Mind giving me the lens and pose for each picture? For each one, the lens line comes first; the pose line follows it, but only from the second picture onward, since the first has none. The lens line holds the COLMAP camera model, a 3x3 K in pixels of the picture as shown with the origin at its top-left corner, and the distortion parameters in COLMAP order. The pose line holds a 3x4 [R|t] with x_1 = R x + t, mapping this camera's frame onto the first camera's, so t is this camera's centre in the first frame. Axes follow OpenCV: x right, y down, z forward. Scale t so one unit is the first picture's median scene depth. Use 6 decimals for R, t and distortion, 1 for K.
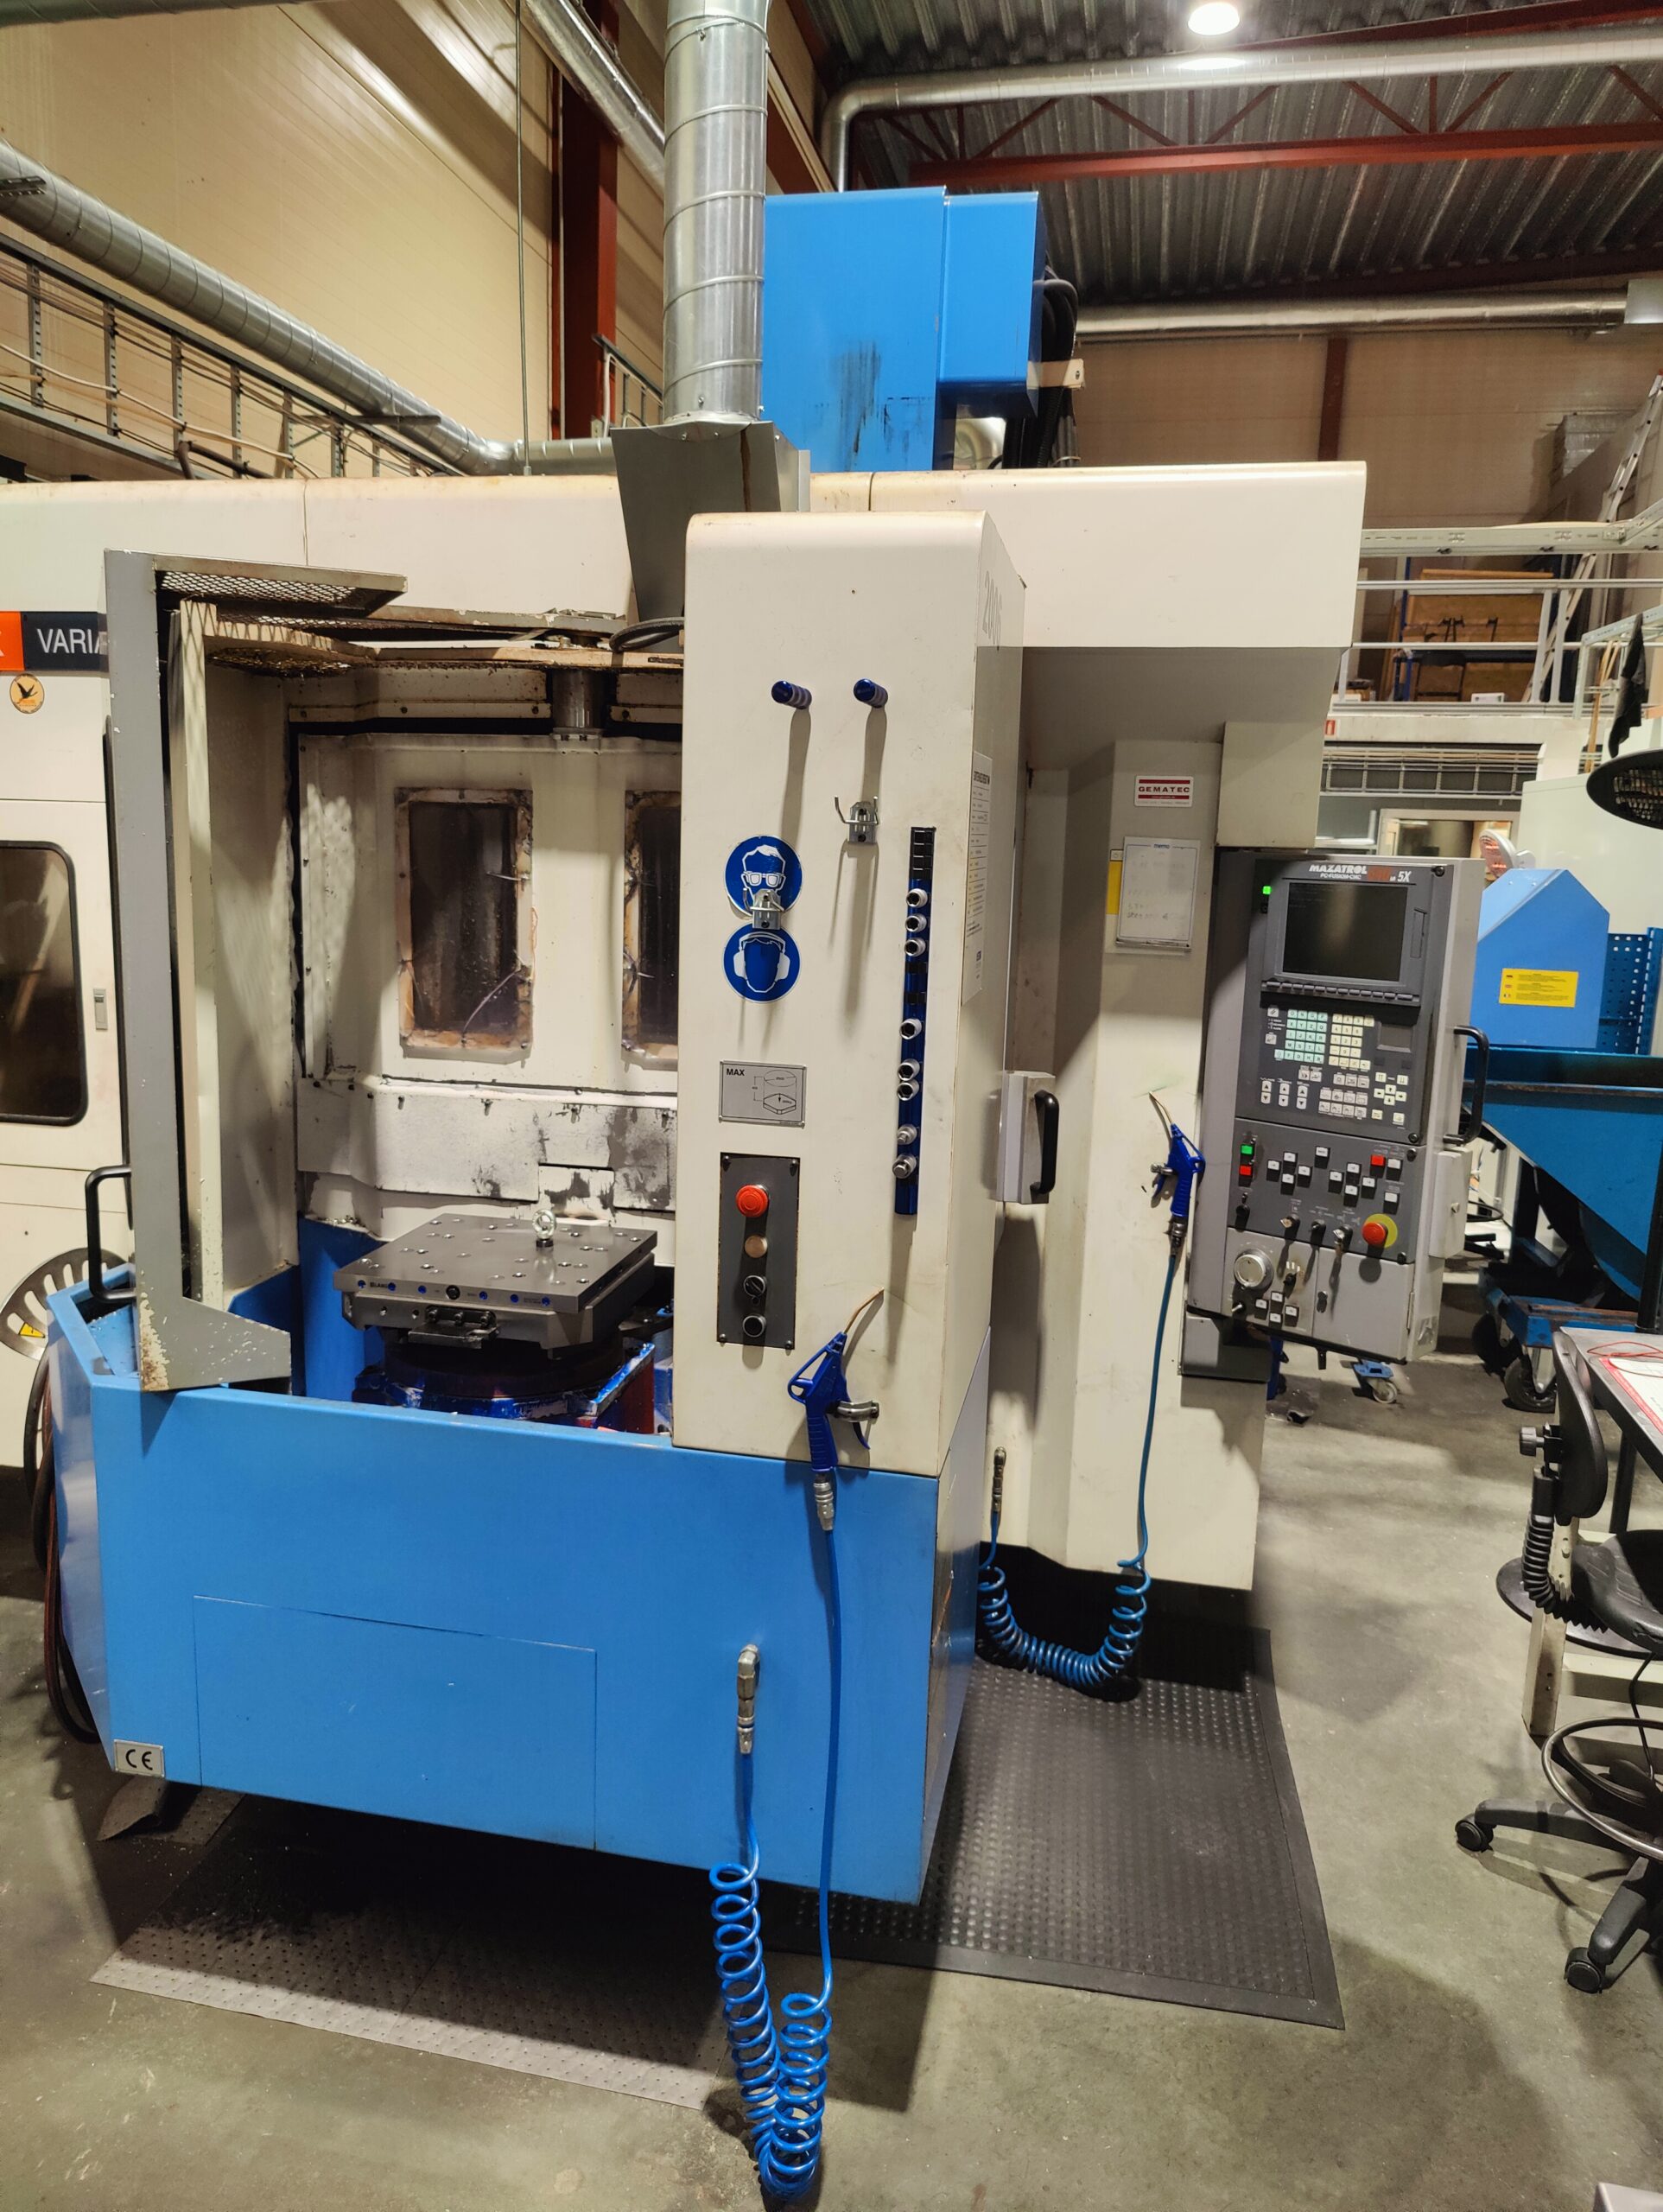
lens RADIAL K [[1541.0, 0, 831.5], [0, 1541.0, 1106.0], [0, 0, 1]] dist [0.037029, -0.031408]
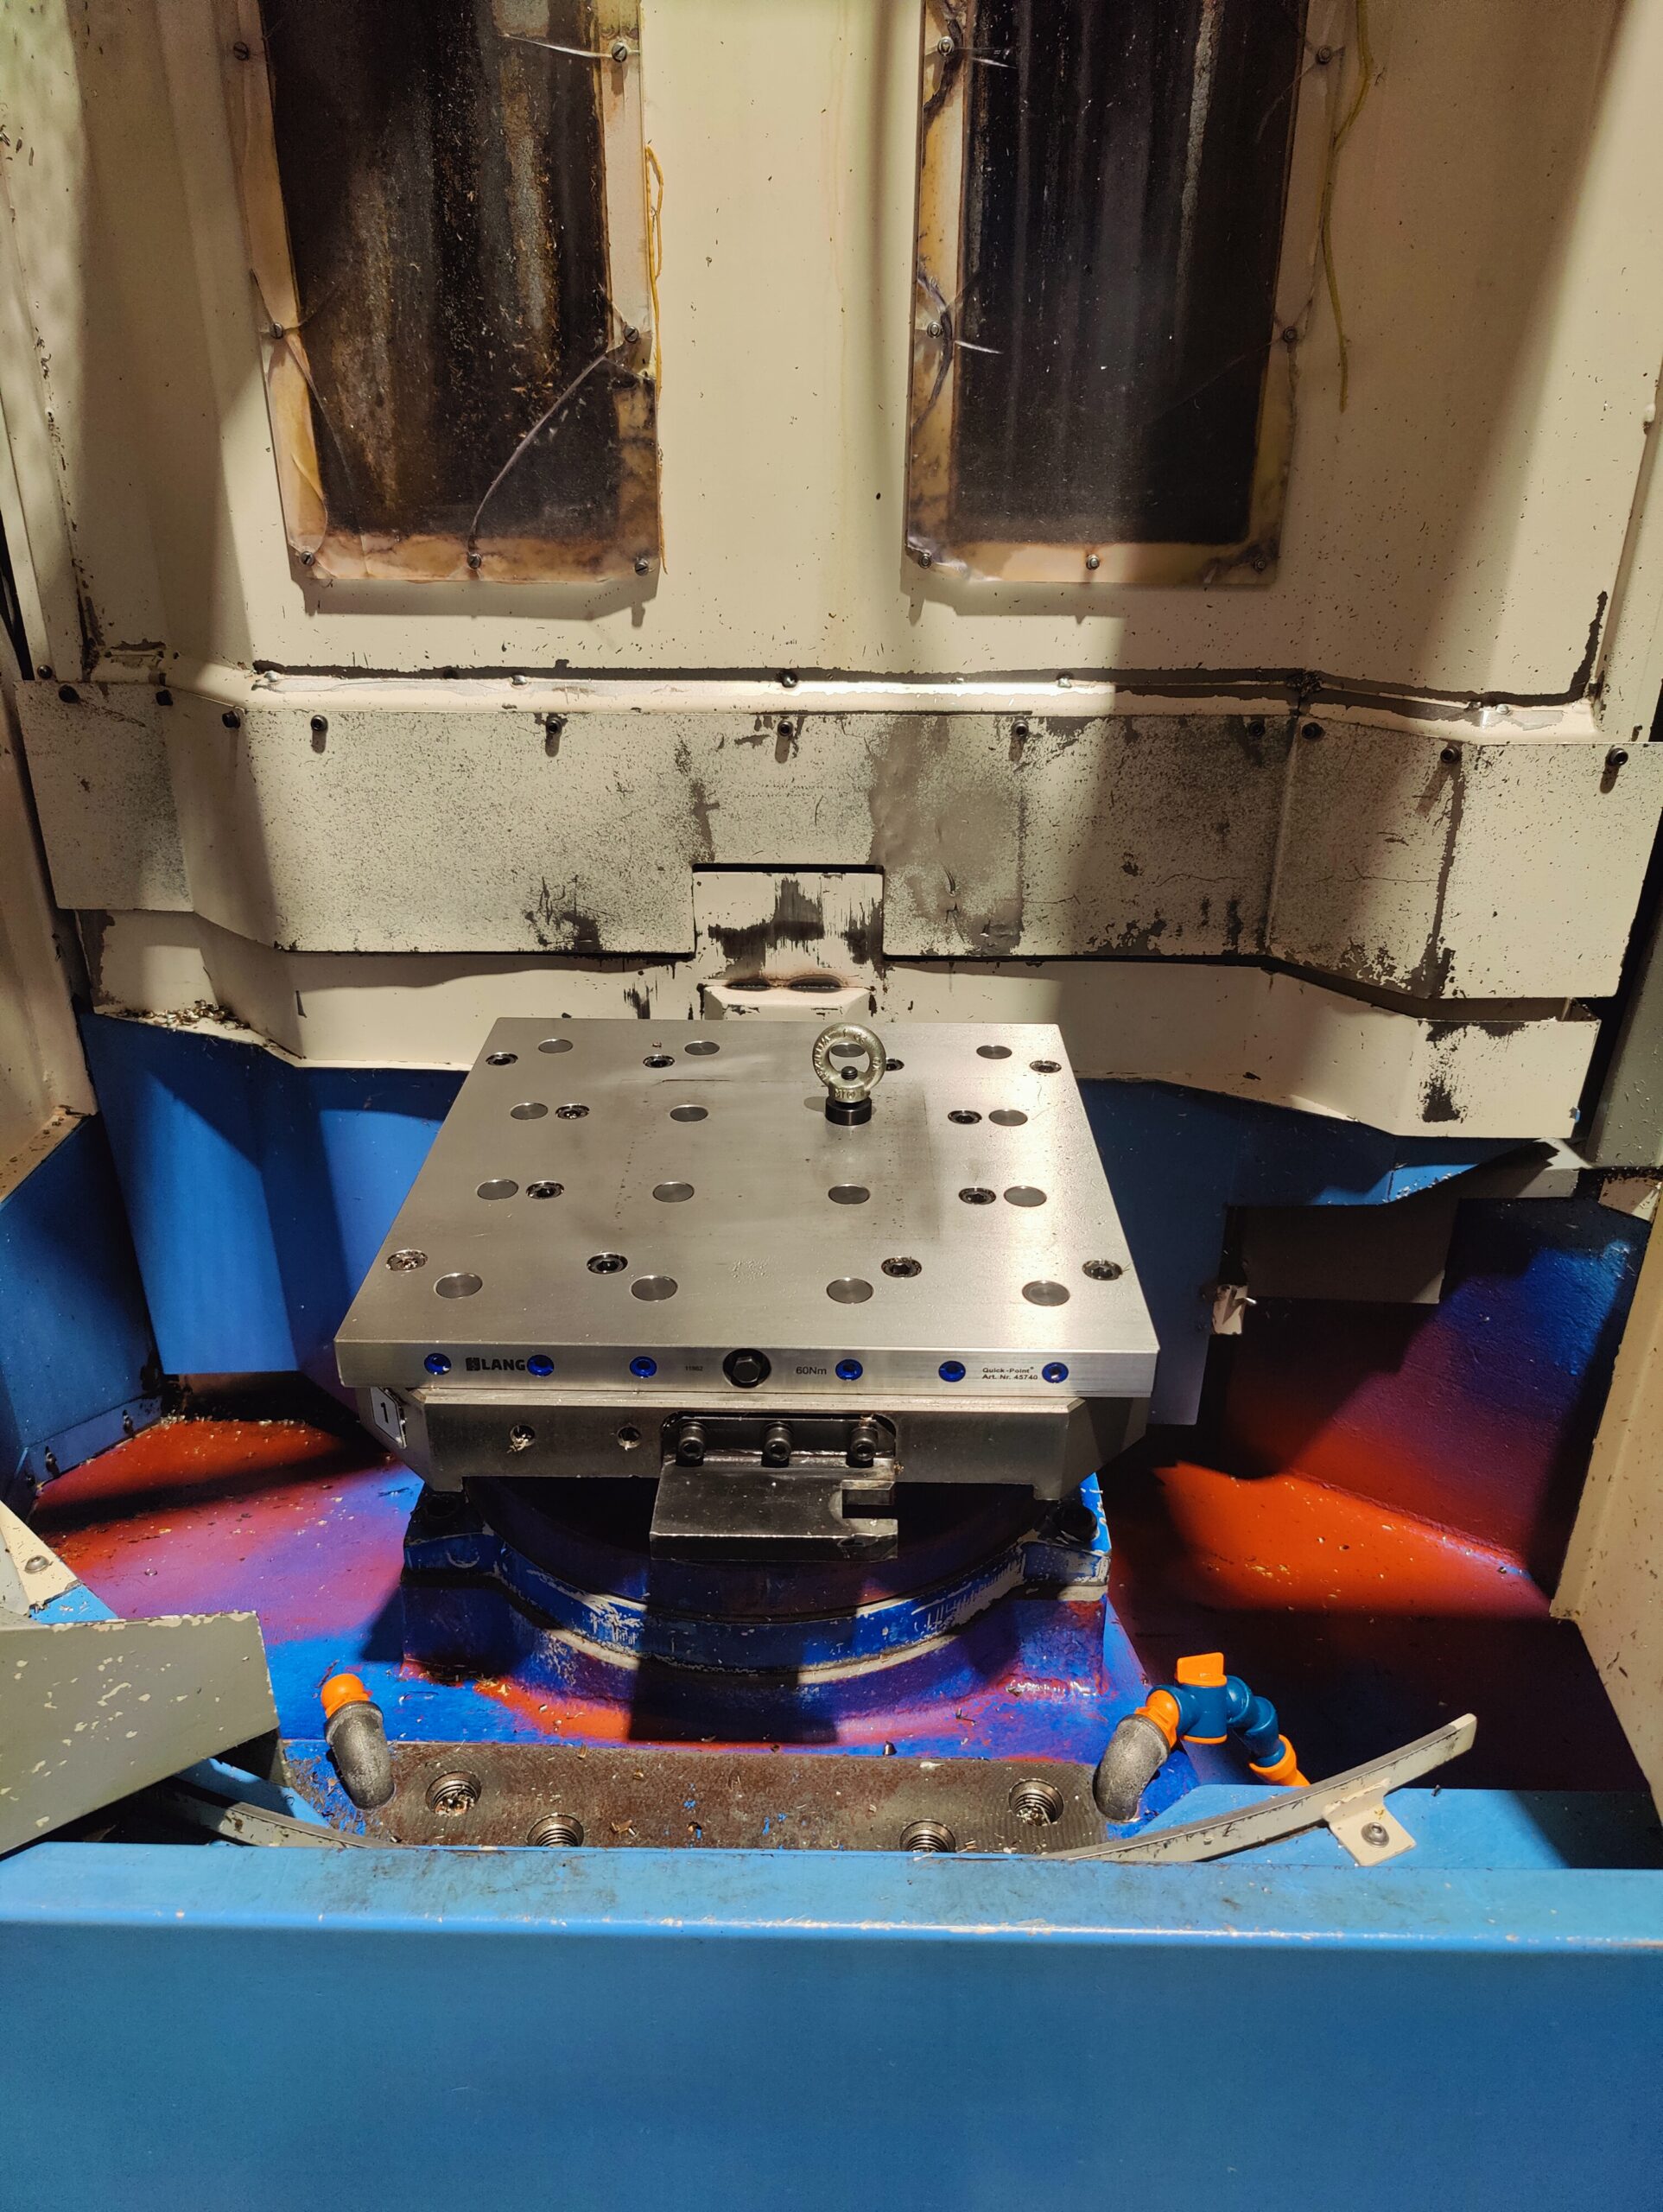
lens RADIAL K [[1507.0, 0, 834.0], [0, 1507.0, 1079.7], [0, 0, 1]] dist [0.032604, -0.037476]
pose [[0.979759, -0.102472, 0.171963, -0.234022], [0.051800, 0.959568, 0.276670, -0.018162], [-0.193362, -0.262162, 0.945453, 0.610157]]
